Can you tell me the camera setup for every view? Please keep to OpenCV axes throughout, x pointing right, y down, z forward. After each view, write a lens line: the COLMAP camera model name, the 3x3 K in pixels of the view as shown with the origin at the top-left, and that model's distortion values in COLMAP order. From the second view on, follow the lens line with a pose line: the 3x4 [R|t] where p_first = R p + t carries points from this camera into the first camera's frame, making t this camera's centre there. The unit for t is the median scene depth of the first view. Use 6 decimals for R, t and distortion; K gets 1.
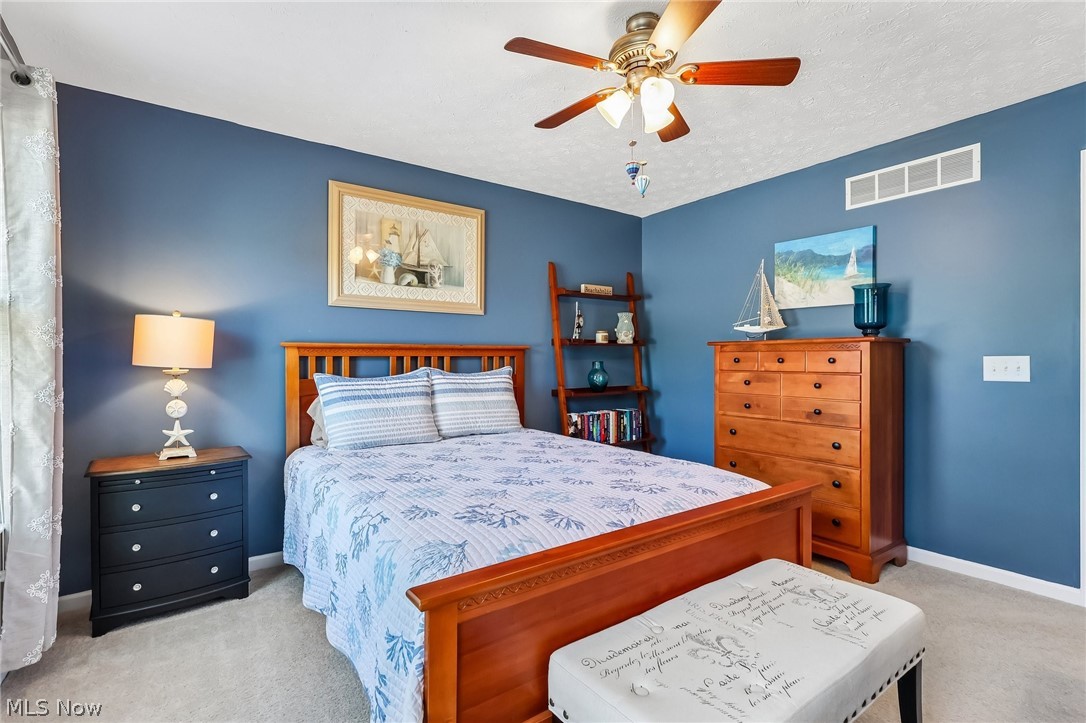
lens RADIAL K [[509.9, 0, 537.2], [0, 509.9, 361.6], [0, 0, 1]] dist [0.000226, 0.001585]
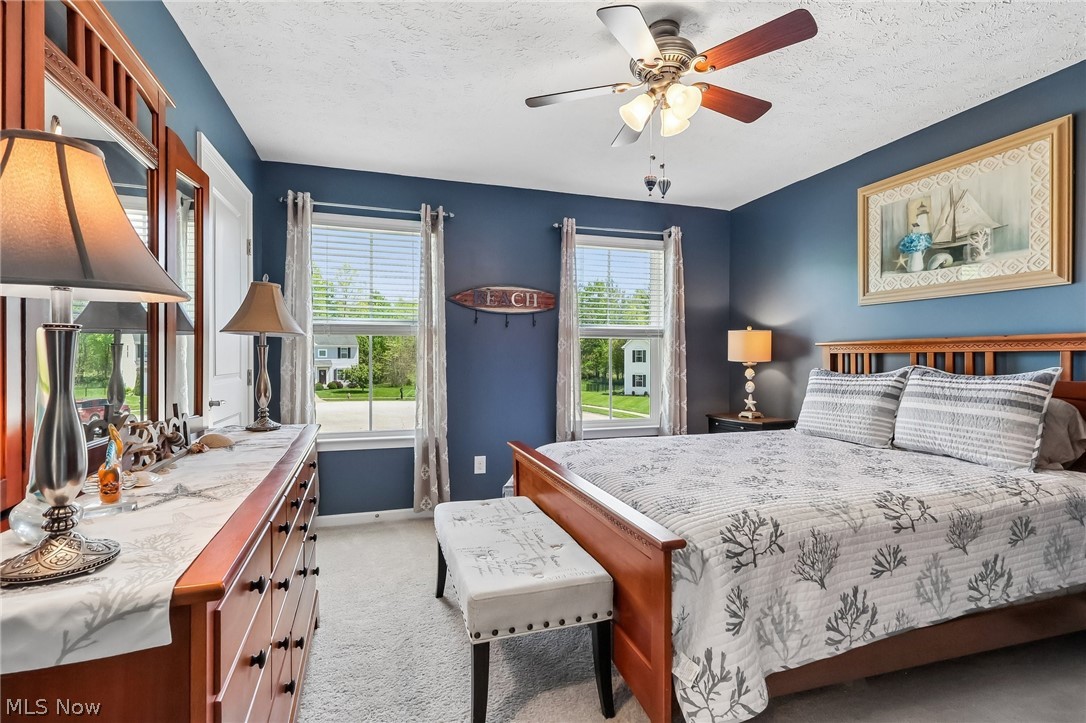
lens RADIAL K [[509.9, 0, 538.8], [0, 509.9, 357.2], [0, 0, 1]] dist [0.000226, 0.001585]
pose [[-0.310028, 0.000429, -0.950727, 0.757111], [-0.006423, 0.999976, 0.002546, -0.000754], [0.950706, 0.006895, -0.310017, 0.645966]]
